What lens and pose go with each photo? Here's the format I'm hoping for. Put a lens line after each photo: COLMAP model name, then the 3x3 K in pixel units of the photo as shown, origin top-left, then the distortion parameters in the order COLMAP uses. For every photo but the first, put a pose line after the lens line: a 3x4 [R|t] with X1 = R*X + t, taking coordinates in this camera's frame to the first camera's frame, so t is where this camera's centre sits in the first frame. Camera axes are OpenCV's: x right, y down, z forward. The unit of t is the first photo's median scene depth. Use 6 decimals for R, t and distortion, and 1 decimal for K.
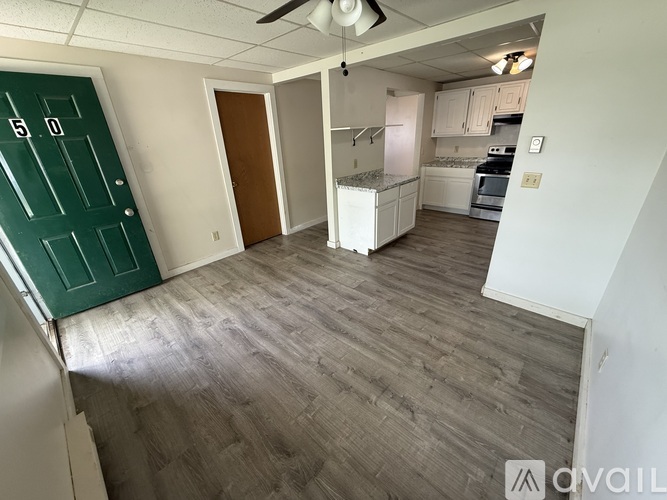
lens RADIAL K [[266.4, 0, 330.9], [0, 266.4, 251.4], [0, 0, 1]] dist [-0.003901, -0.000259]
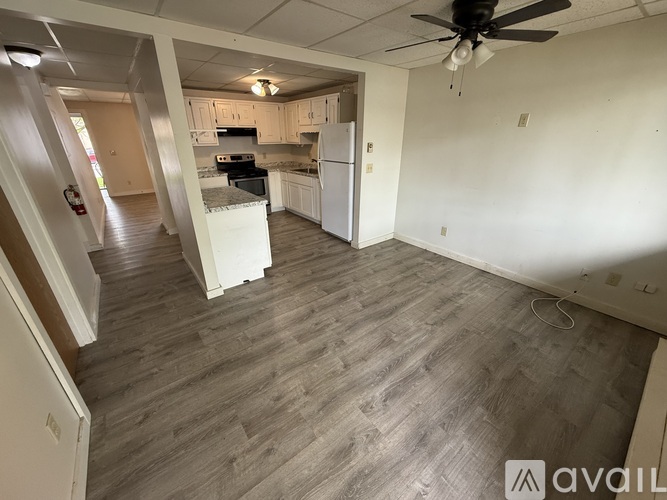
lens RADIAL K [[266.4, 0, 333.5], [0, 266.4, 248.5], [0, 0, 1]] dist [-0.003901, -0.000259]
pose [[0.165892, -0.343647, 0.924330, -0.873965], [0.398205, 0.880846, 0.256014, -0.290370], [-0.902171, 0.325602, 0.282967, 0.748508]]
